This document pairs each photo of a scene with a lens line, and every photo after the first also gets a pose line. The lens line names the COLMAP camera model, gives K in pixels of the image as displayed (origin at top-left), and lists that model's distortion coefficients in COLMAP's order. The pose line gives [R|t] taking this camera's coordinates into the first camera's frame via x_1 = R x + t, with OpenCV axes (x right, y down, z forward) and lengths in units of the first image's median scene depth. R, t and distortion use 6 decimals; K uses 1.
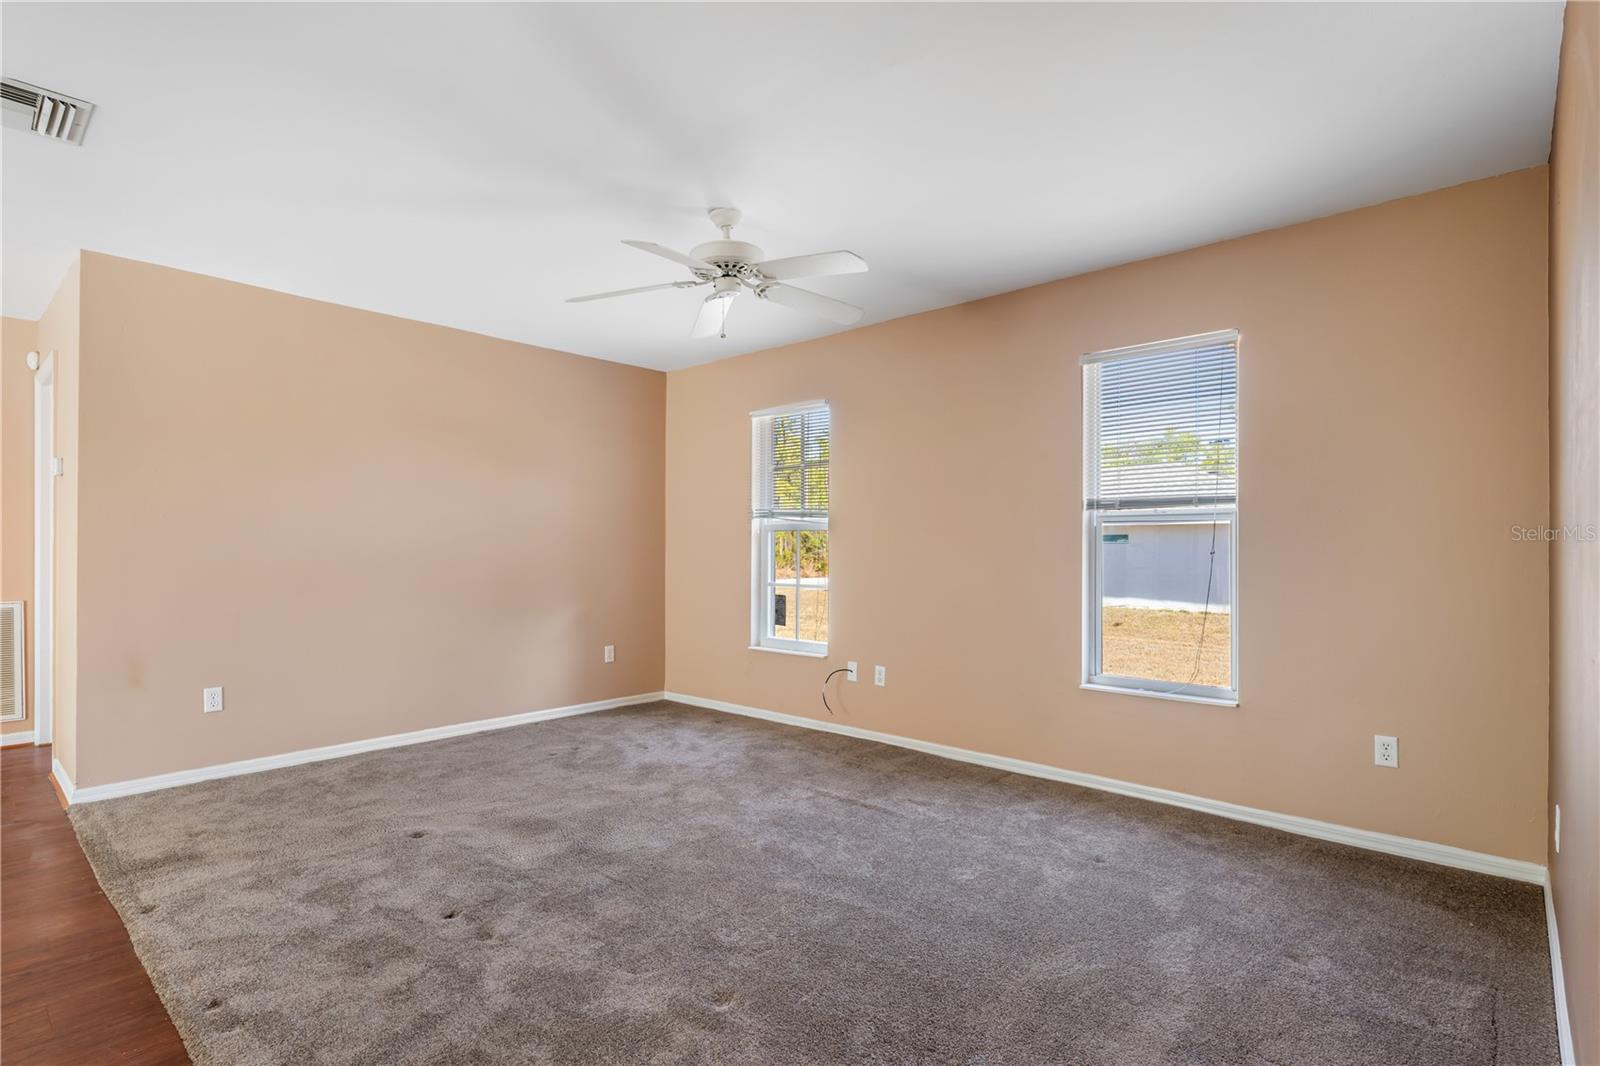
lens RADIAL K [[787.3, 0, 797.2], [0, 787.3, 540.6], [0, 0, 1]] dist [0.013290, -0.009670]
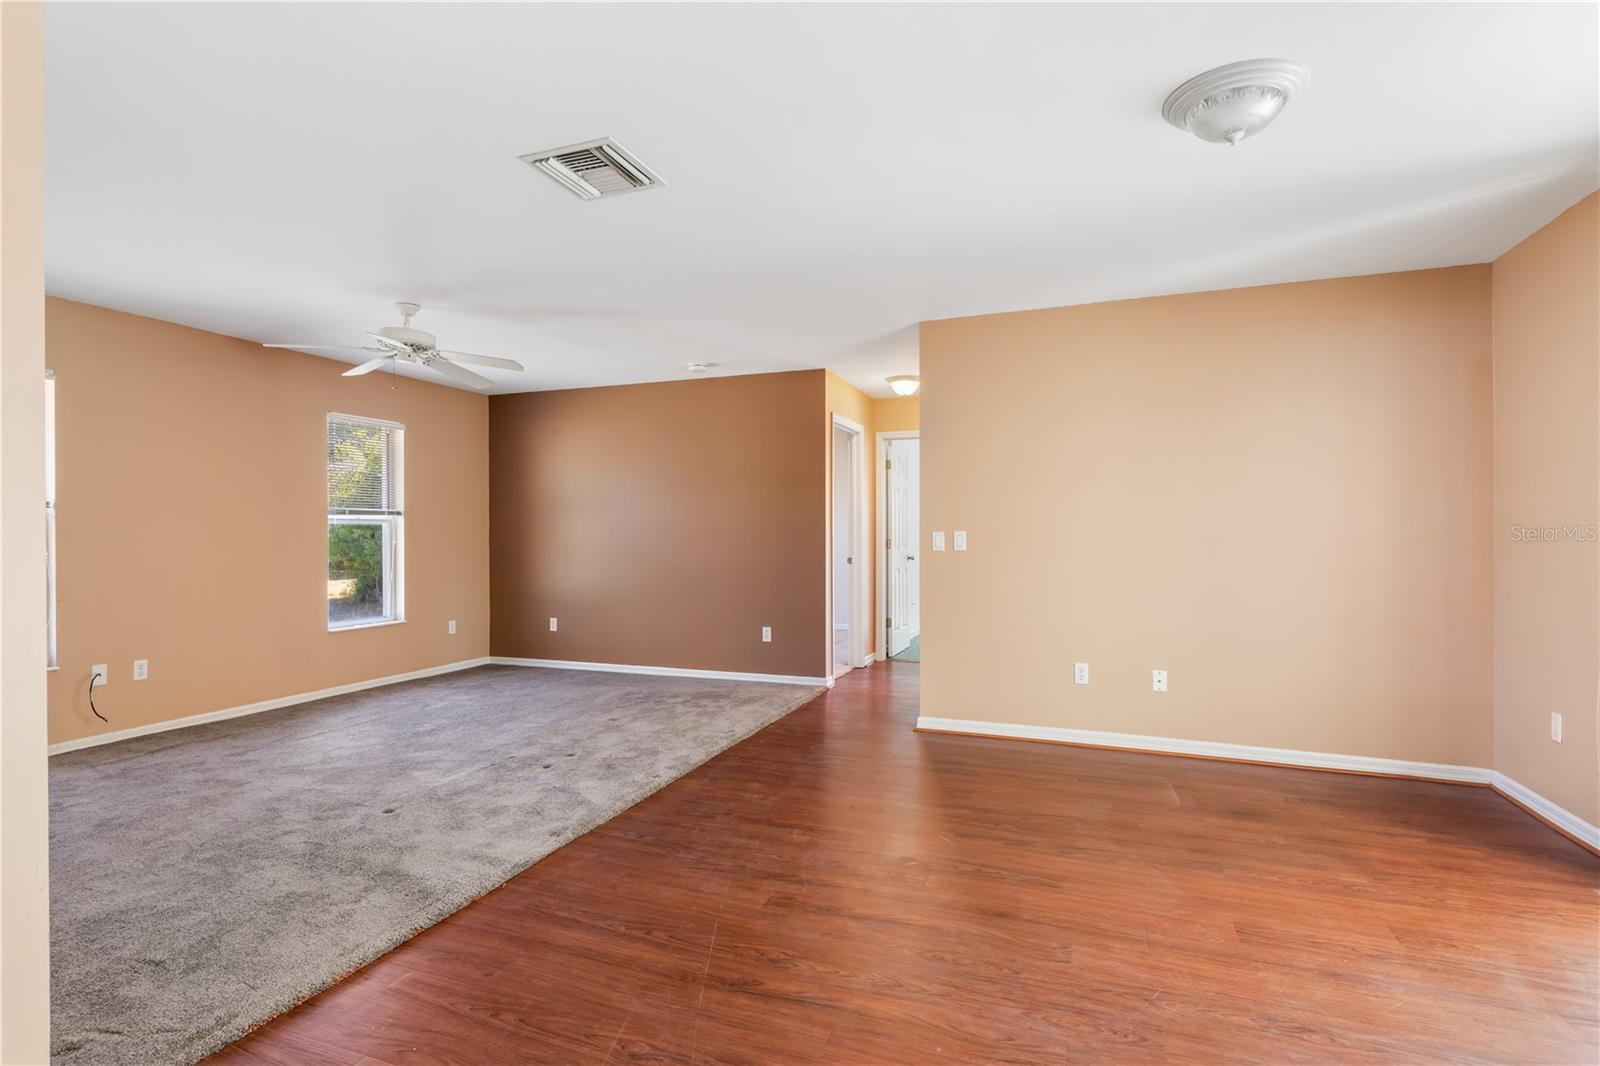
lens RADIAL K [[787.3, 0, 797.2], [0, 787.3, 540.6], [0, 0, 1]] dist [0.013290, -0.009670]
pose [[-0.361785, -0.007697, 0.932230, -1.116479], [-0.004360, 0.999969, 0.006564, -0.000564], [-0.932252, -0.001690, -0.361807, 0.591129]]
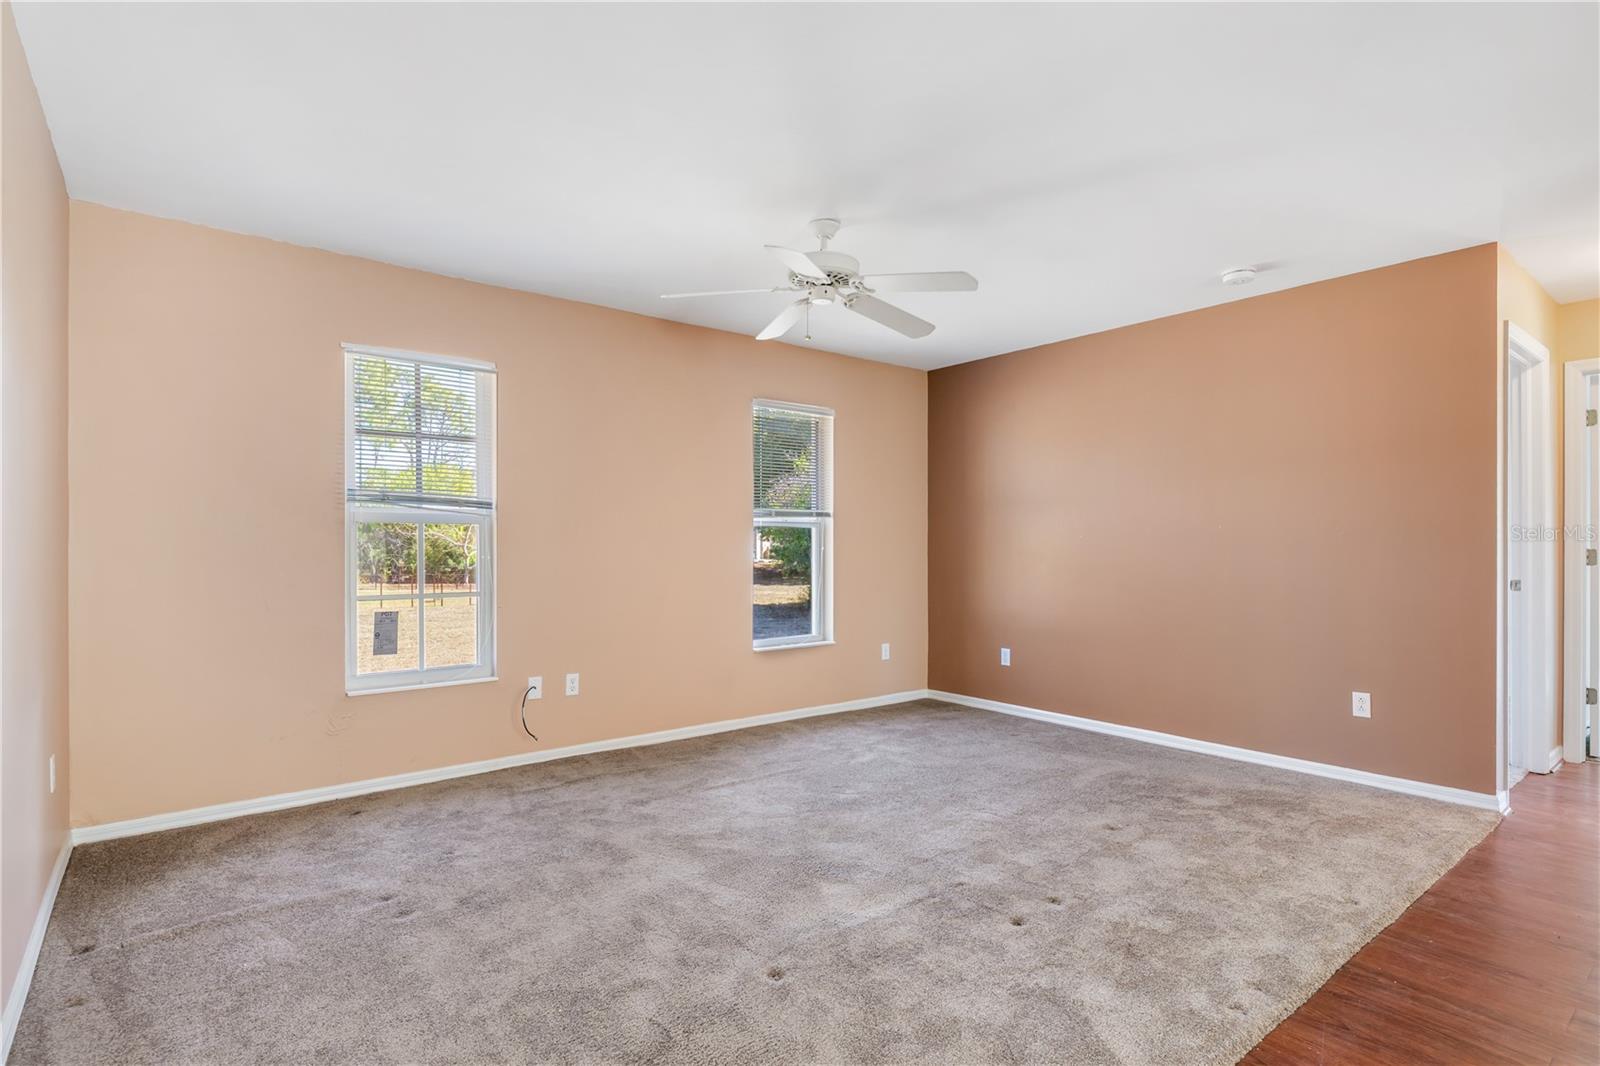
lens RADIAL K [[787.3, 0, 797.2], [0, 787.3, 540.6], [0, 0, 1]] dist [0.013290, -0.009670]
pose [[0.165336, 0.004681, 0.986226, -0.755366], [-0.006756, 0.999971, -0.003614, 0.006286], [-0.986214, -0.006065, 0.165363, 0.592086]]
